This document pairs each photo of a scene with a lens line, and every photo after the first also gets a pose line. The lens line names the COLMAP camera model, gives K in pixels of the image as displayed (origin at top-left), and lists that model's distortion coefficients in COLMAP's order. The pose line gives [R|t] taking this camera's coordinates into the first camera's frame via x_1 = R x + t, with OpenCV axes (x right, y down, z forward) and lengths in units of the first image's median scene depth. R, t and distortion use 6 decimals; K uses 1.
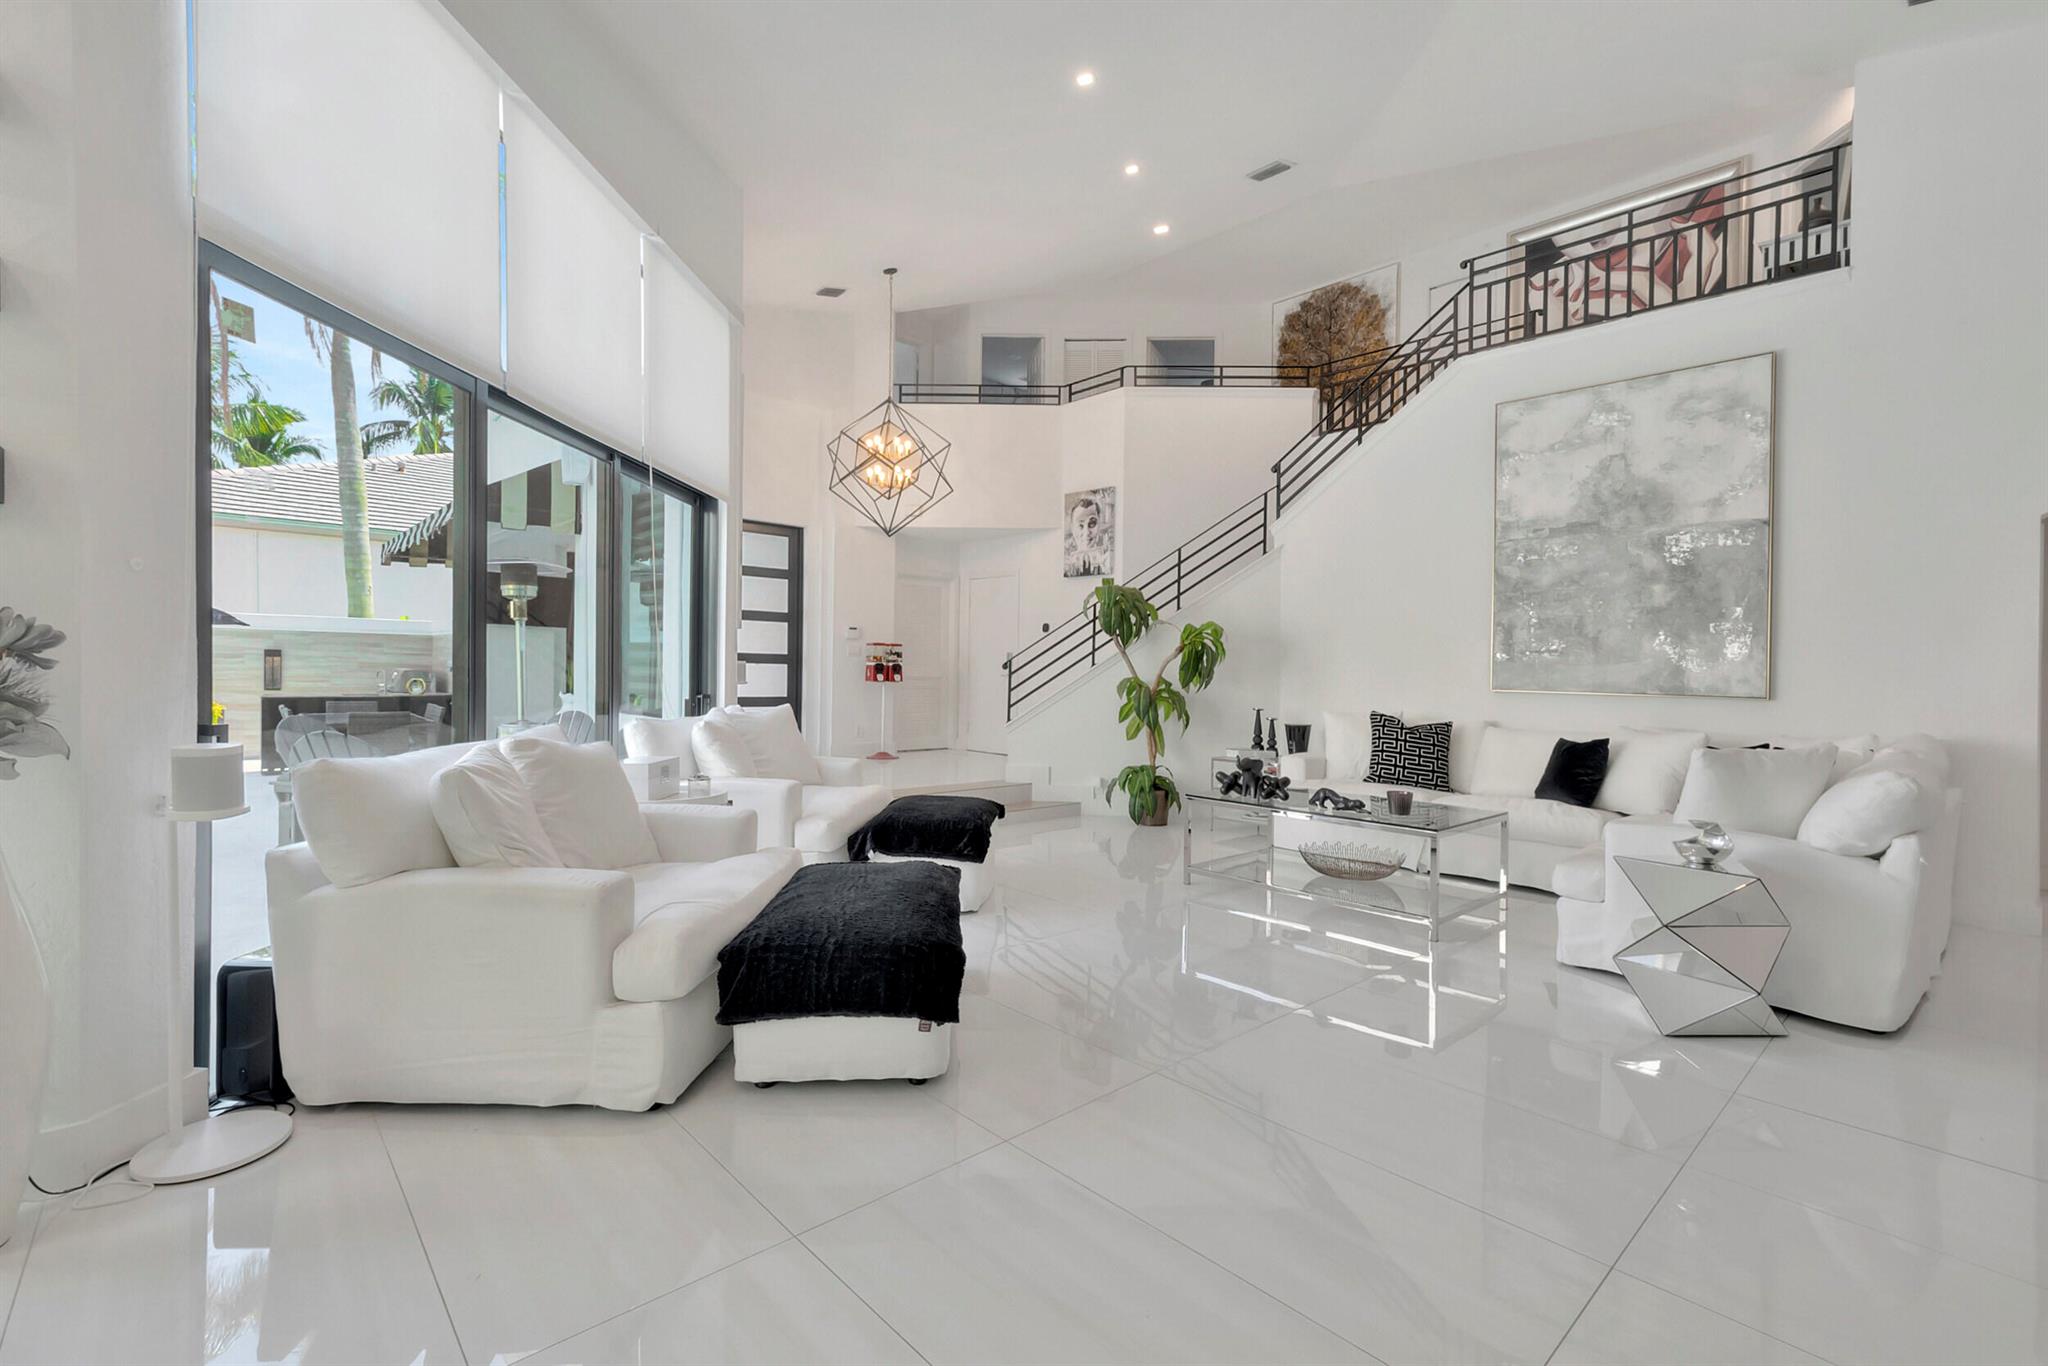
lens RADIAL K [[910.1, 0, 1028.6], [0, 910.1, 684.4], [0, 0, 1]] dist [0.003173, -0.000457]
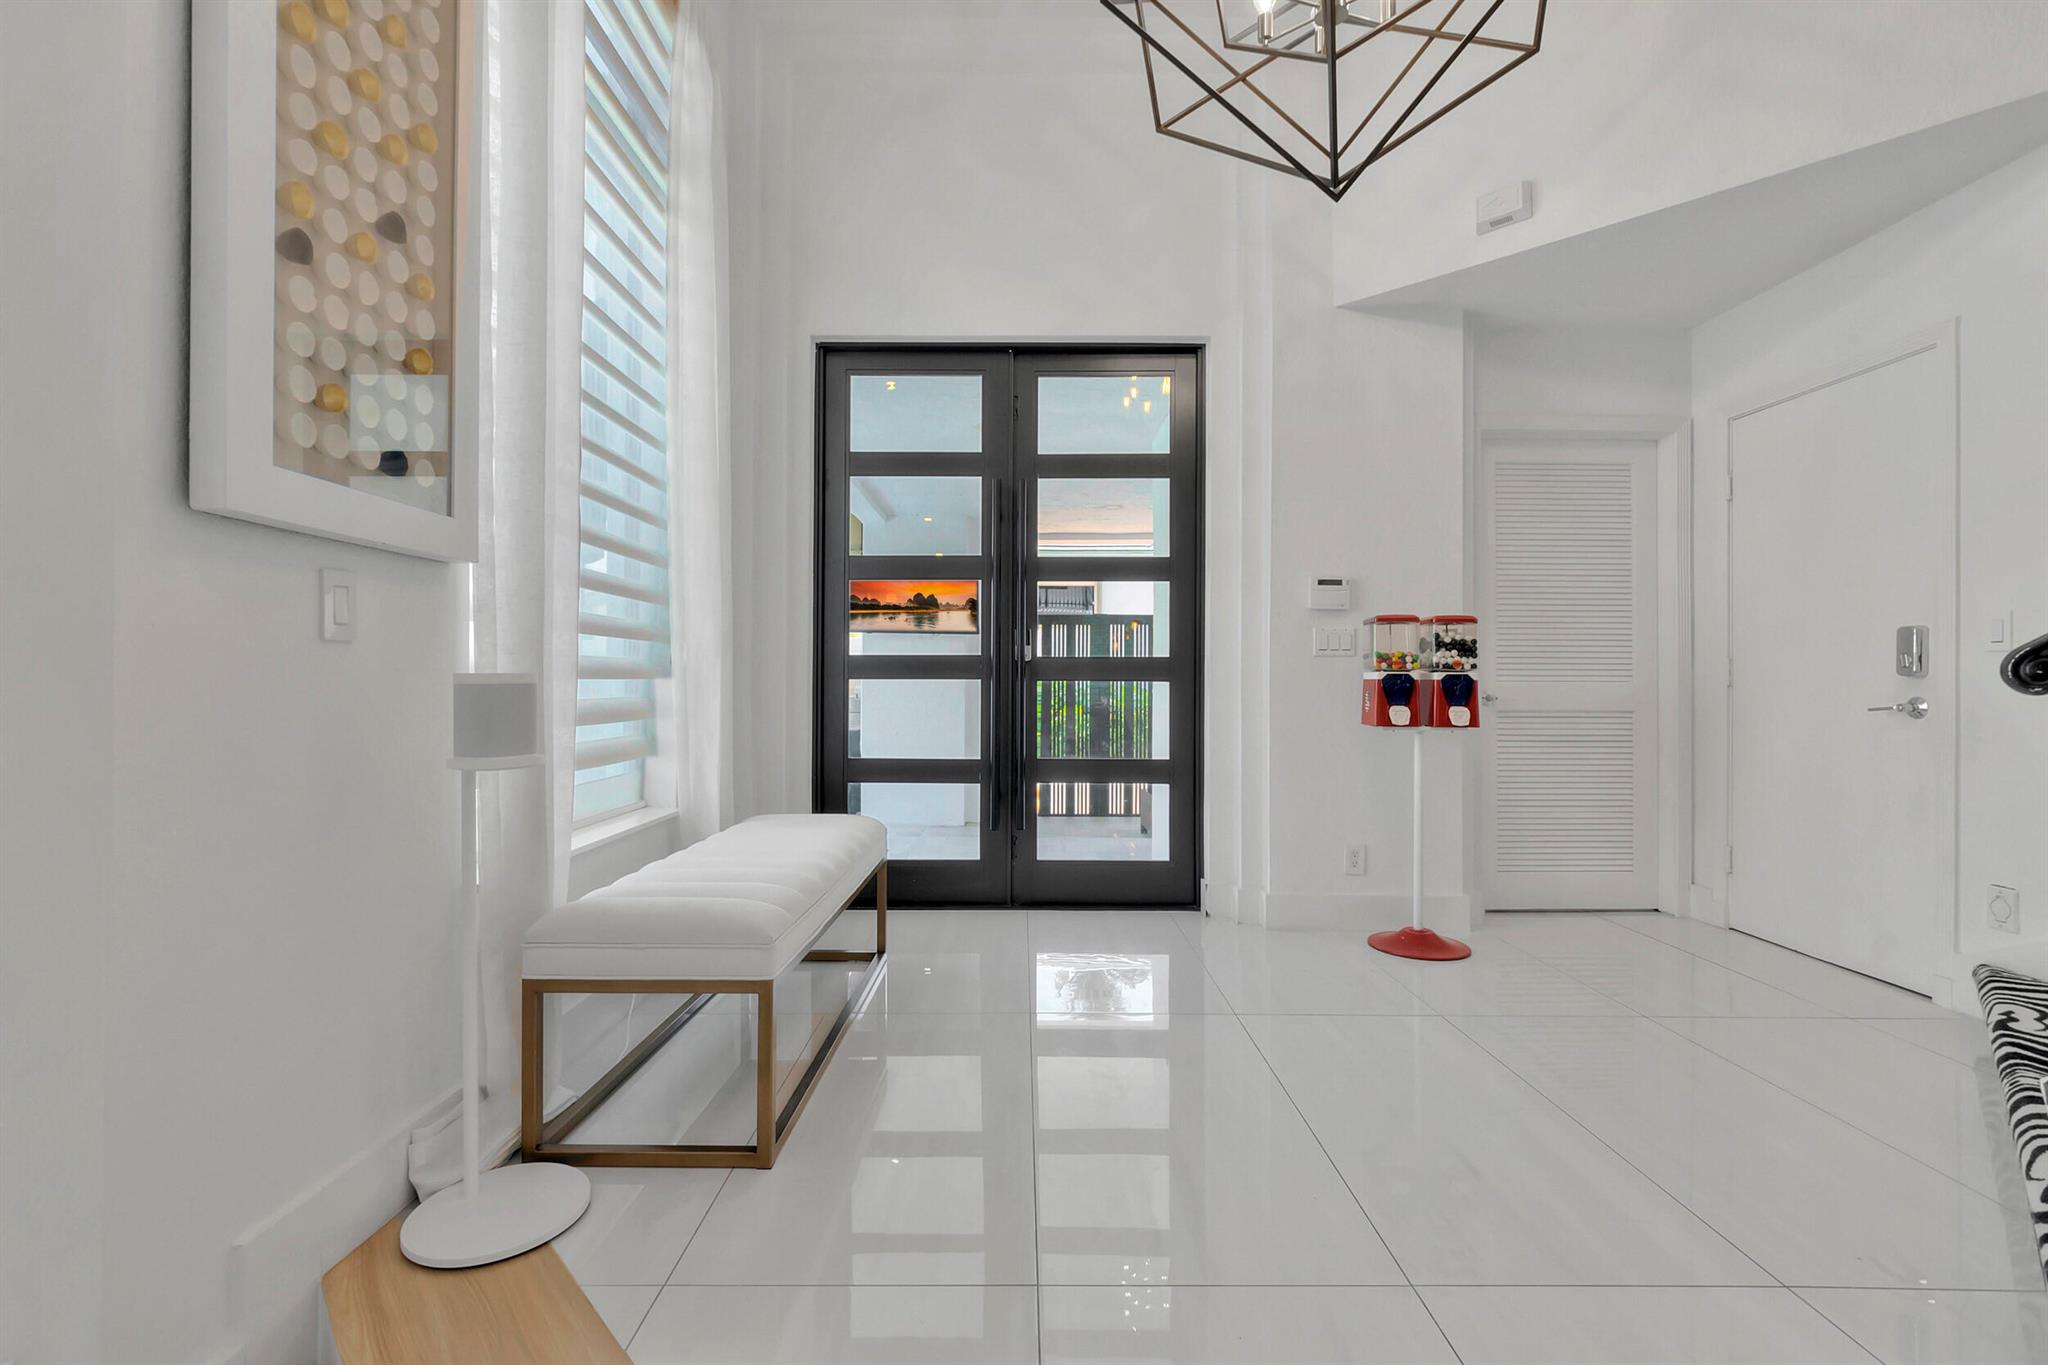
lens RADIAL K [[910.1, 0, 1013.0], [0, 910.1, 686.1], [0, 0, 1]] dist [0.003173, -0.000457]
pose [[0.740633, -0.015272, -0.671736, -0.039816], [0.001321, 0.999773, -0.021273, -0.011481], [0.671908, 0.014868, 0.740485, 0.636496]]
